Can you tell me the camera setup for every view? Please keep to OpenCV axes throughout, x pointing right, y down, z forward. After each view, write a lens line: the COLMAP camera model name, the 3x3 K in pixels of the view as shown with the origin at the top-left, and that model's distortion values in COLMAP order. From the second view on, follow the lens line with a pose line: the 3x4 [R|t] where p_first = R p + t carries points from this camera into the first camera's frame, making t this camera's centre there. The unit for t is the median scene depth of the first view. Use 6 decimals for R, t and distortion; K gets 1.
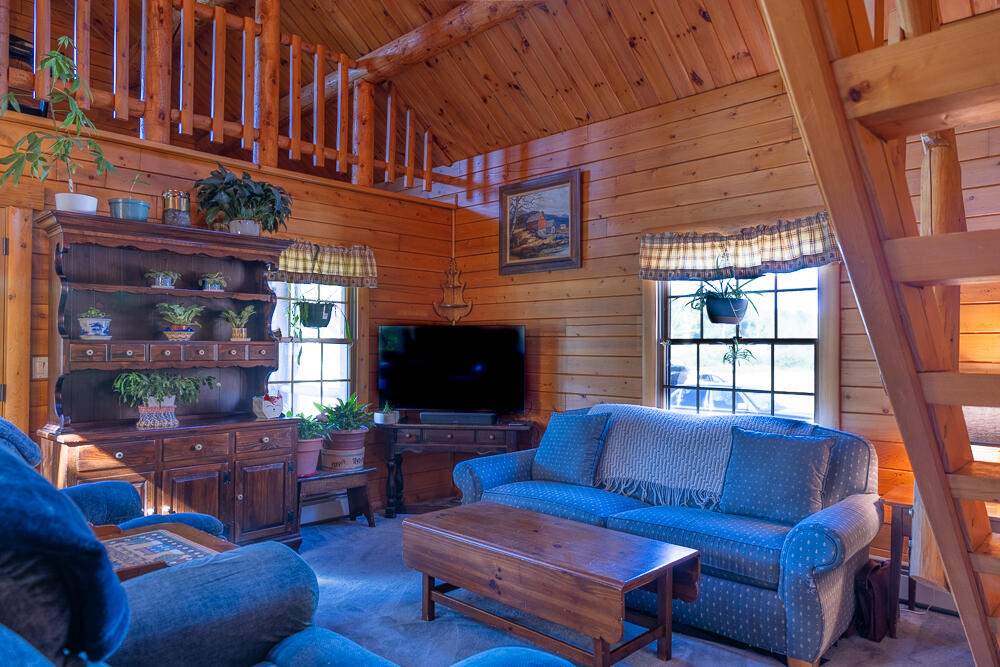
lens RADIAL K [[677.7, 0, 500.0], [0, 677.7, 334.4], [0, 0, 1]] dist [-0.003735, 0.006149]
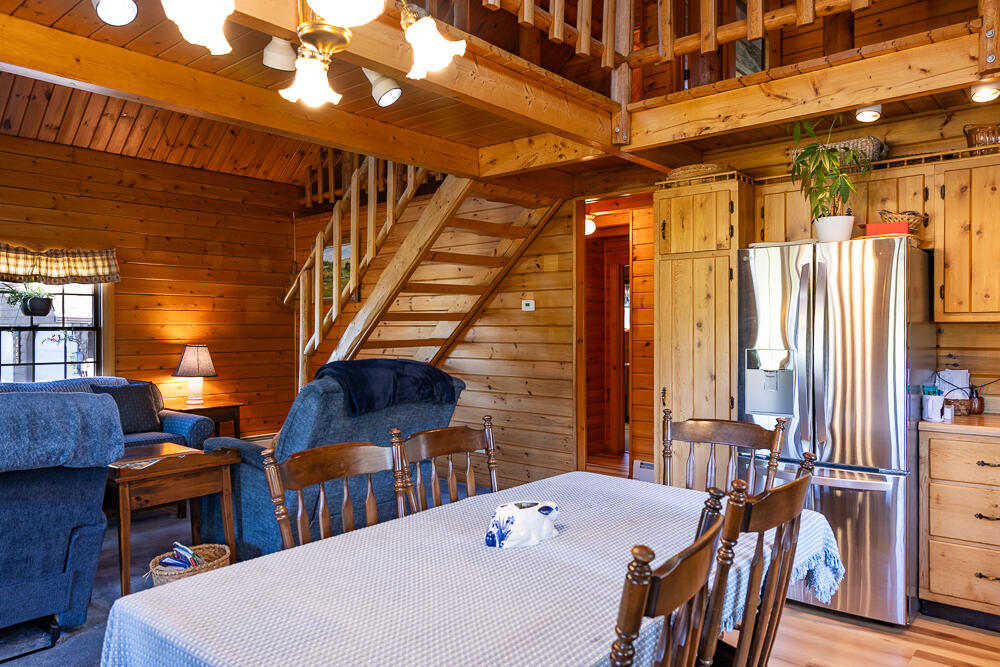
lens RADIAL K [[677.7, 0, 498.2], [0, 677.7, 332.7], [0, 0, 1]] dist [-0.003735, 0.006149]
pose [[-0.059435, -0.009266, 0.998189, -1.043632], [-0.016627, 0.999827, 0.008291, -0.008449], [-0.998094, -0.016104, -0.059578, 0.139245]]
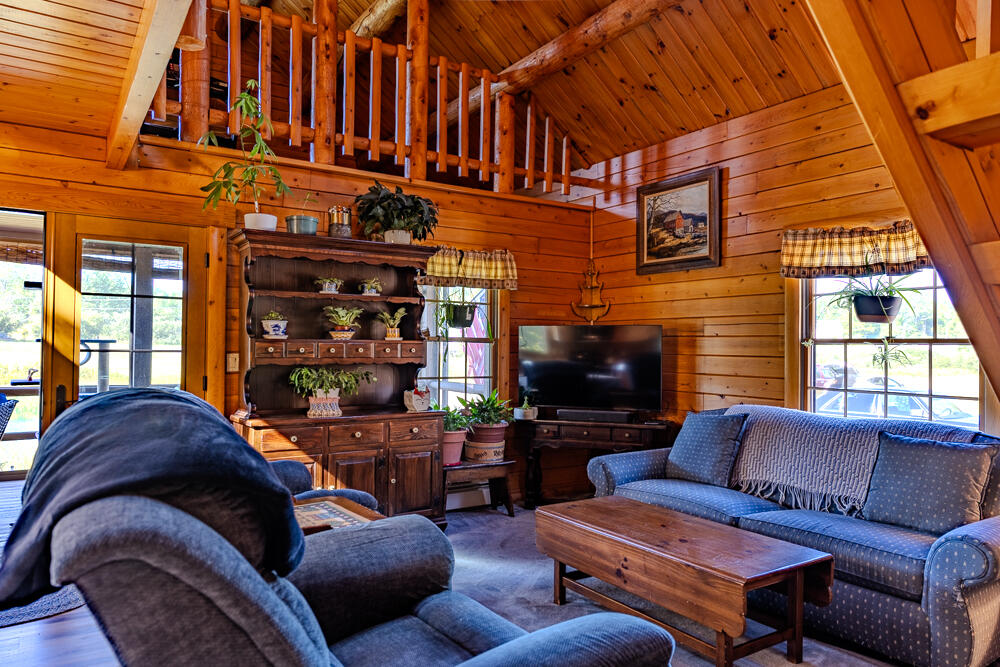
lens RADIAL K [[677.7, 0, 493.5], [0, 677.7, 332.0], [0, 0, 1]] dist [-0.003735, 0.006149]
pose [[0.975098, -0.000728, -0.221773, 0.020360], [0.000279, 0.999998, -0.002056, -0.000982], [0.221774, 0.001943, 0.975096, -0.040197]]
